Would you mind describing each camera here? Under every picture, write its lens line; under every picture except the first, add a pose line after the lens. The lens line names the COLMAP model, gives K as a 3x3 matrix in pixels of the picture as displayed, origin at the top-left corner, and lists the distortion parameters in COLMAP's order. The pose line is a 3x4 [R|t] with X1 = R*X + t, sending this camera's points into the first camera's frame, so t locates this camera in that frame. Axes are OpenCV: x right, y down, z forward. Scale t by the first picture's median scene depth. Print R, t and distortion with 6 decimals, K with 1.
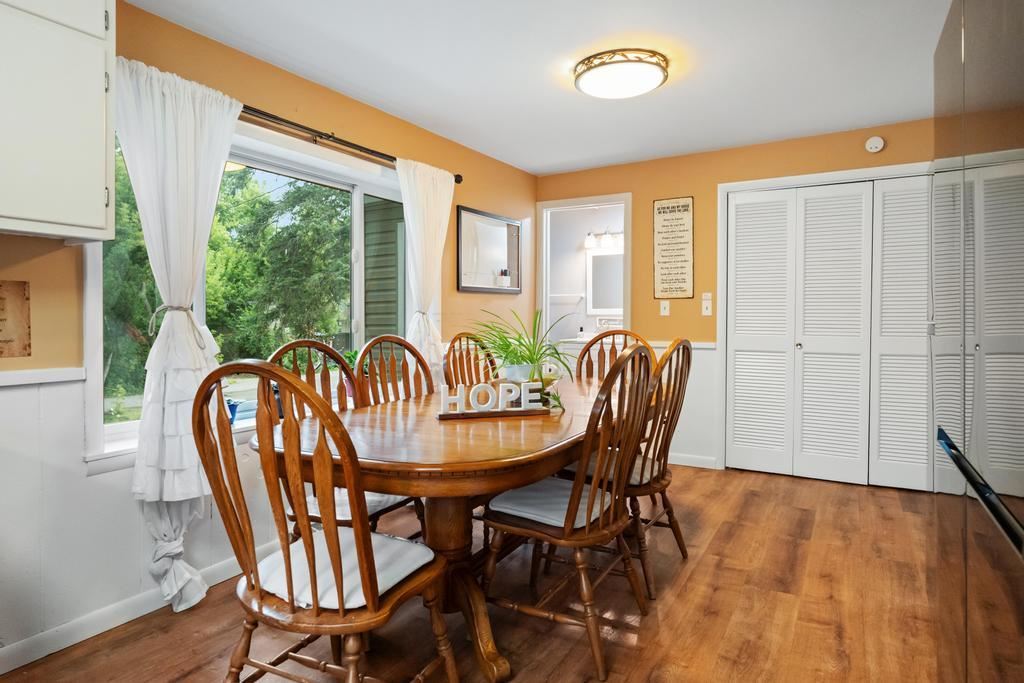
lens RADIAL K [[597.0, 0, 504.6], [0, 597.0, 323.6], [0, 0, 1]] dist [-0.000884, -0.000094]
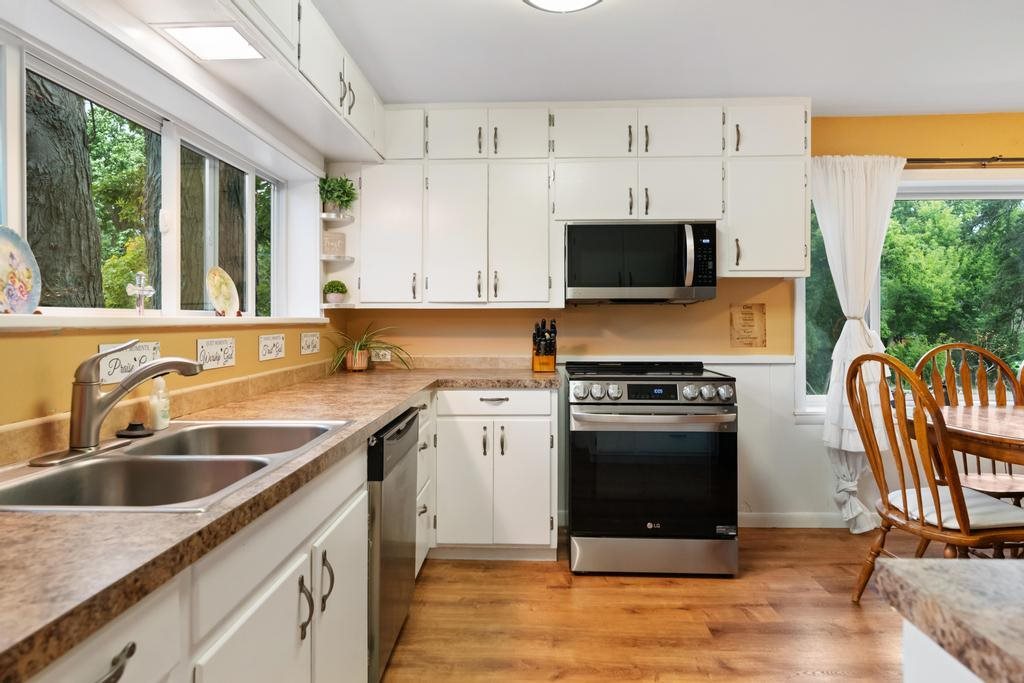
lens RADIAL K [[597.0, 0, 521.9], [0, 597.0, 326.1], [0, 0, 1]] dist [-0.000884, -0.000094]
pose [[0.479151, 0.005475, -0.877715, 0.332472], [-0.004411, 0.999983, 0.003830, -0.007806], [0.877721, 0.002037, 0.479167, -0.386936]]
